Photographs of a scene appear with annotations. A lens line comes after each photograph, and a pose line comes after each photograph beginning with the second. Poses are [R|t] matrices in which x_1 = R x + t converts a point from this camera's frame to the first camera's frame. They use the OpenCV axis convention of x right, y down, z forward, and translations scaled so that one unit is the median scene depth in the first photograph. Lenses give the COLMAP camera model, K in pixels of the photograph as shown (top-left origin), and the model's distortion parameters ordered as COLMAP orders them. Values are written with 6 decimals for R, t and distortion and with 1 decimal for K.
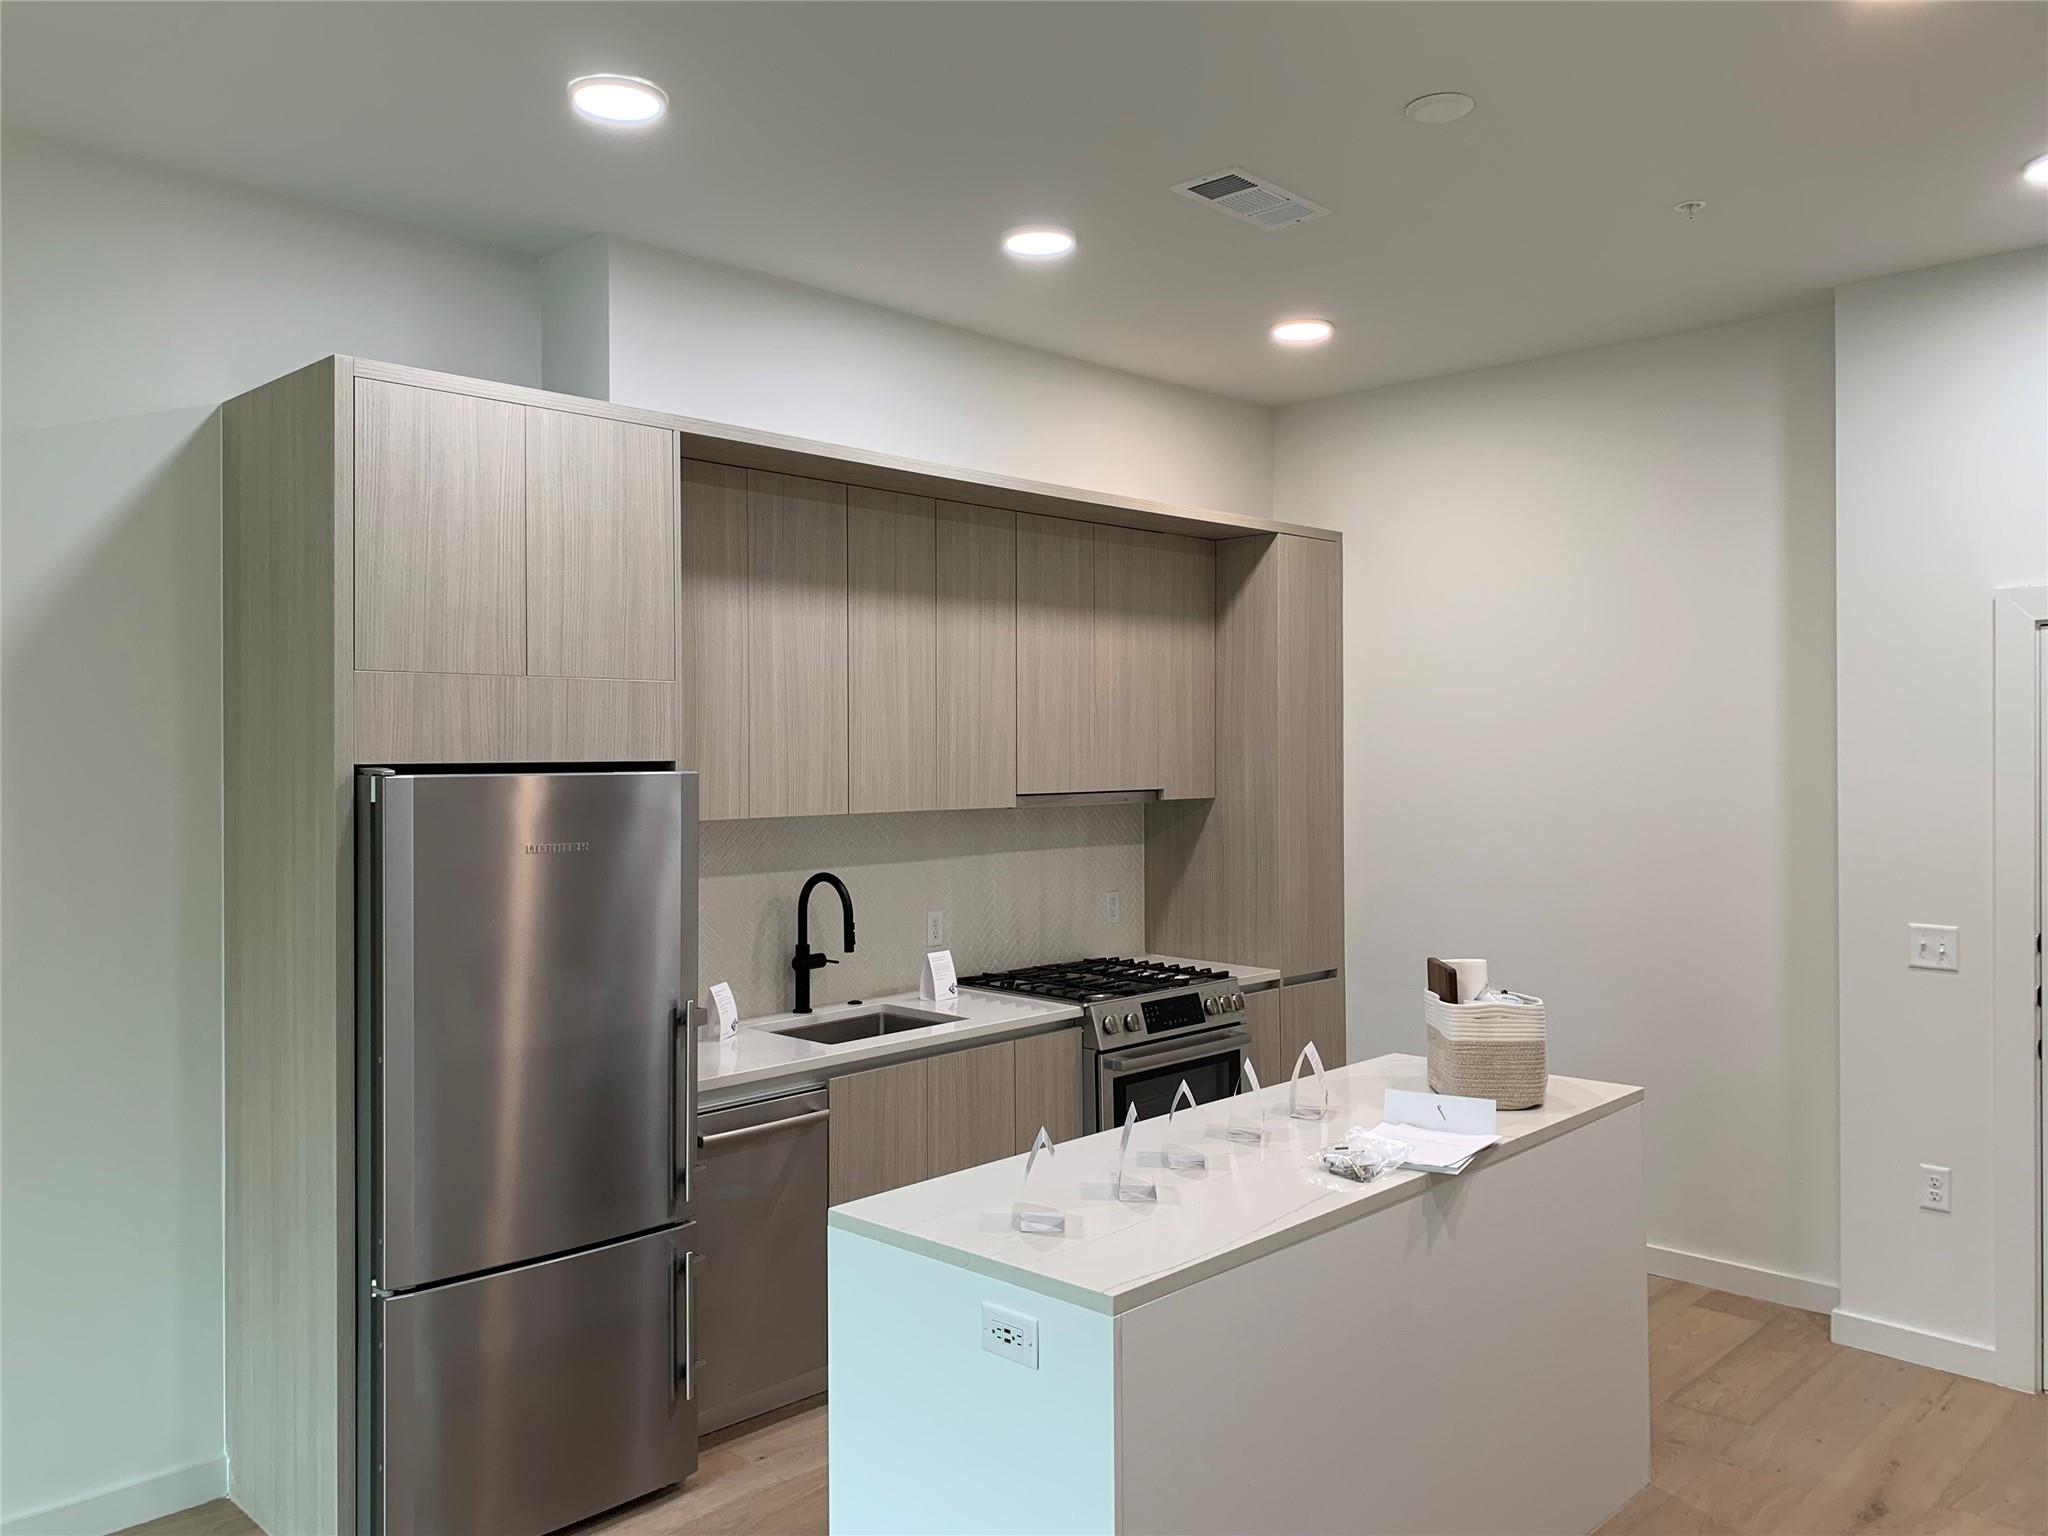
lens RADIAL K [[1547.2, 0, 1018.3], [0, 1547.2, 762.5], [0, 0, 1]] dist [-0.000700, -0.001097]
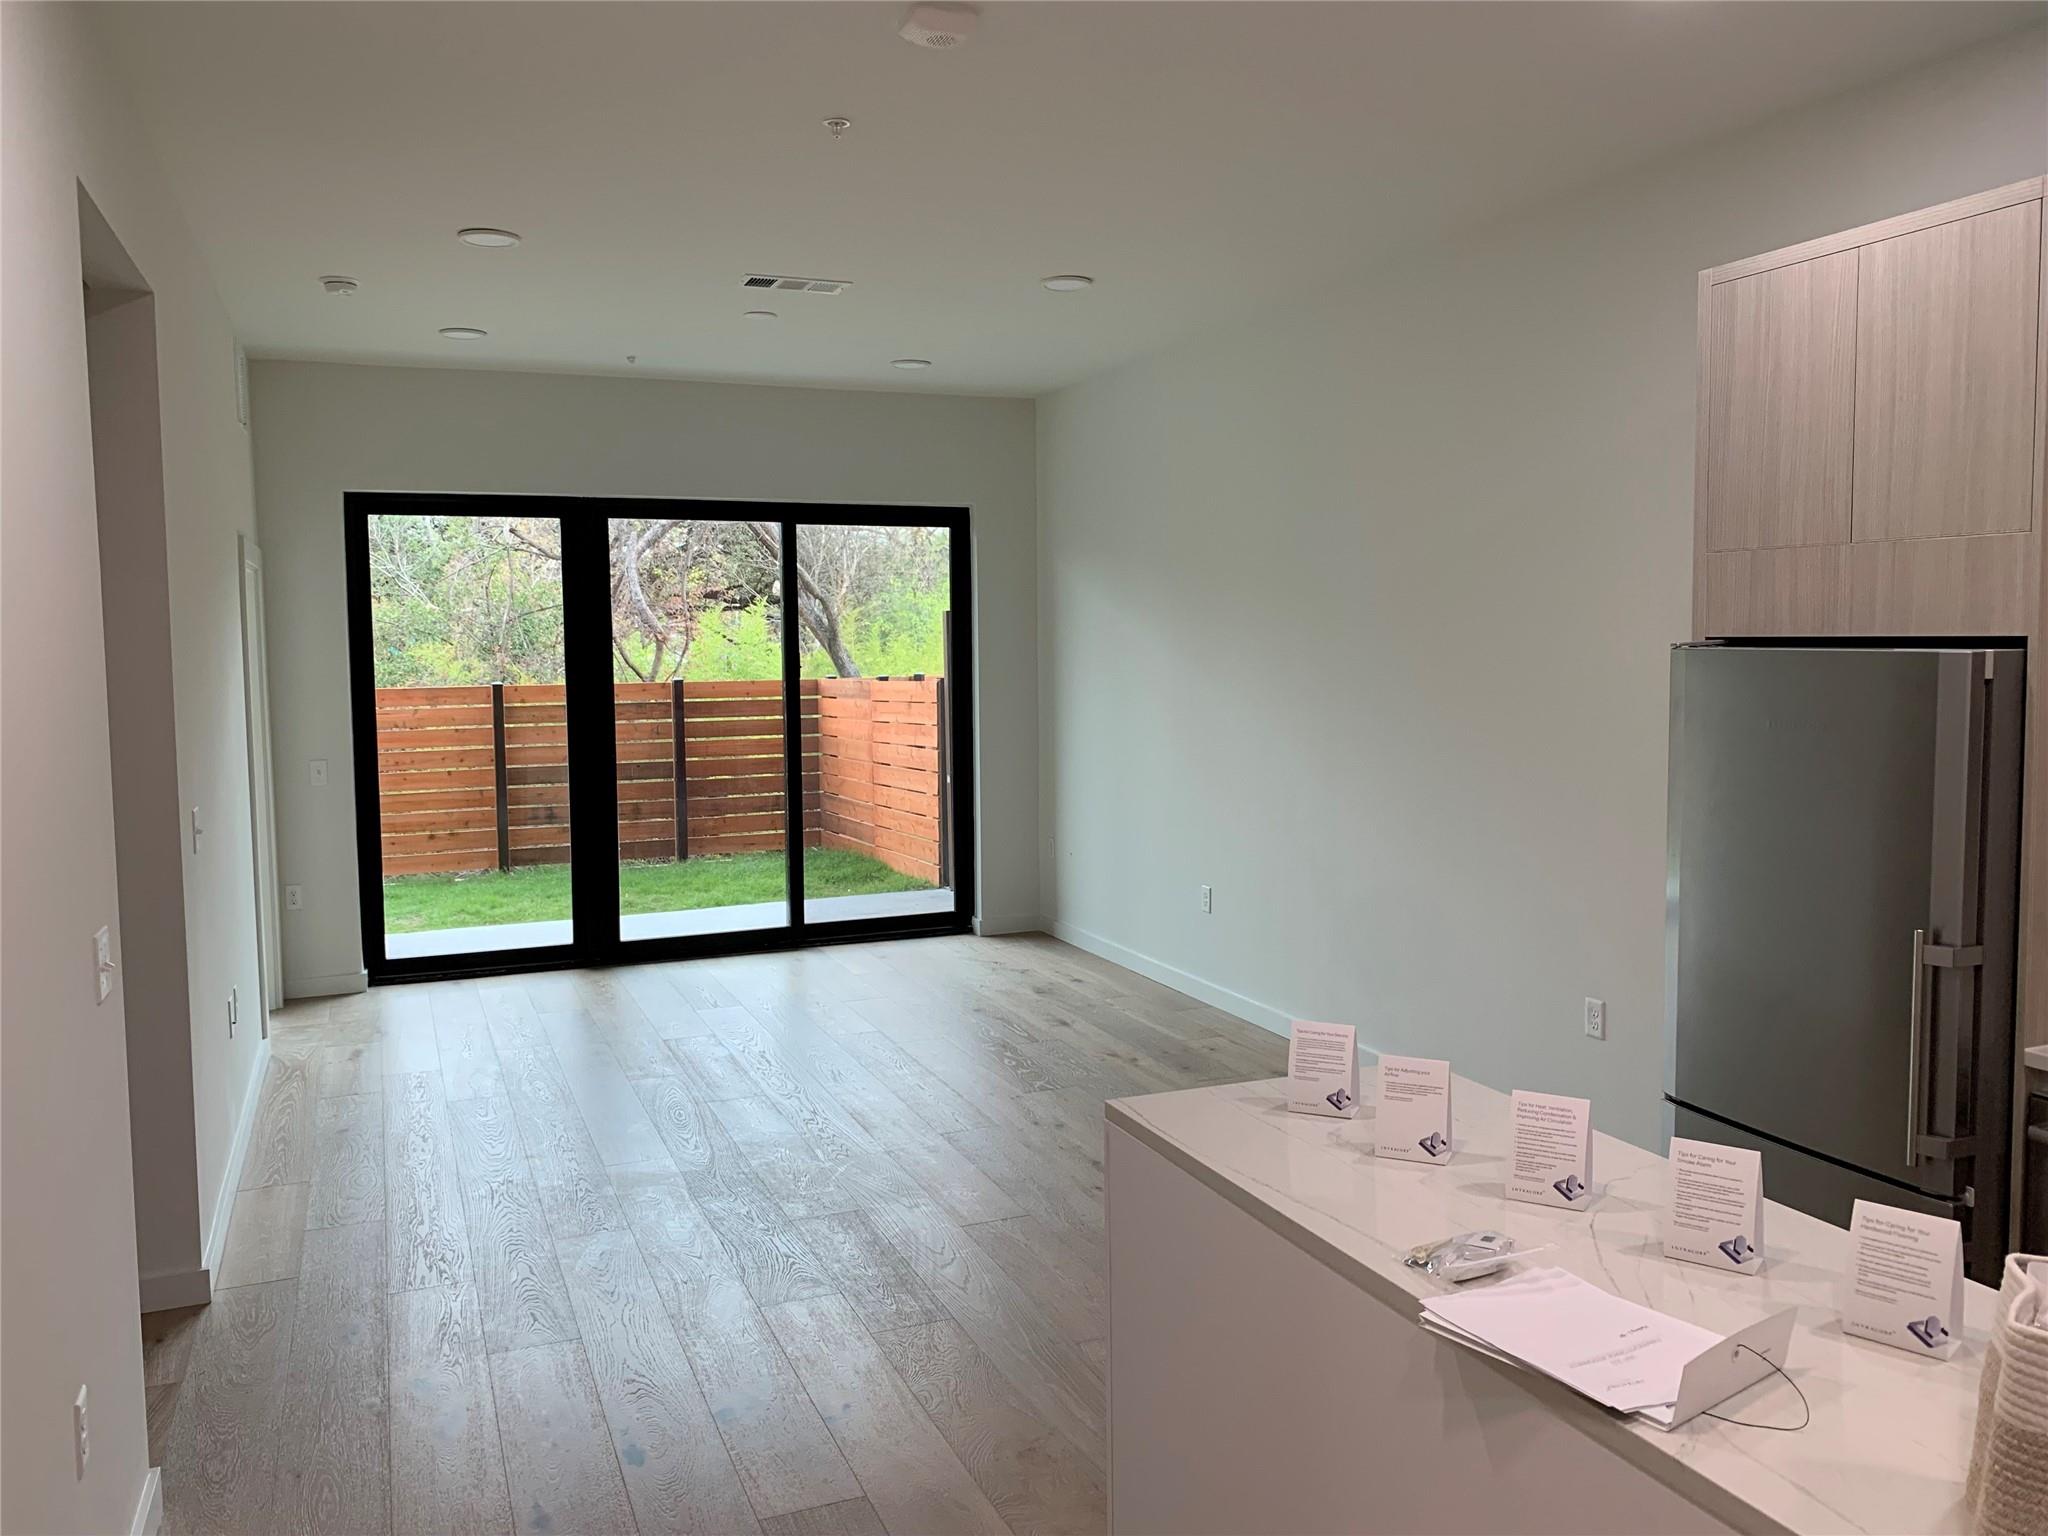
lens RADIAL K [[1547.2, 0, 1022.0], [0, 1547.2, 766.9], [0, 0, 1]] dist [-0.000700, -0.001097]
pose [[-0.389468, 0.085976, -0.917018, 0.732537], [0.004475, 0.995799, 0.091462, -0.009187], [0.921029, 0.031517, -0.388217, 0.896692]]
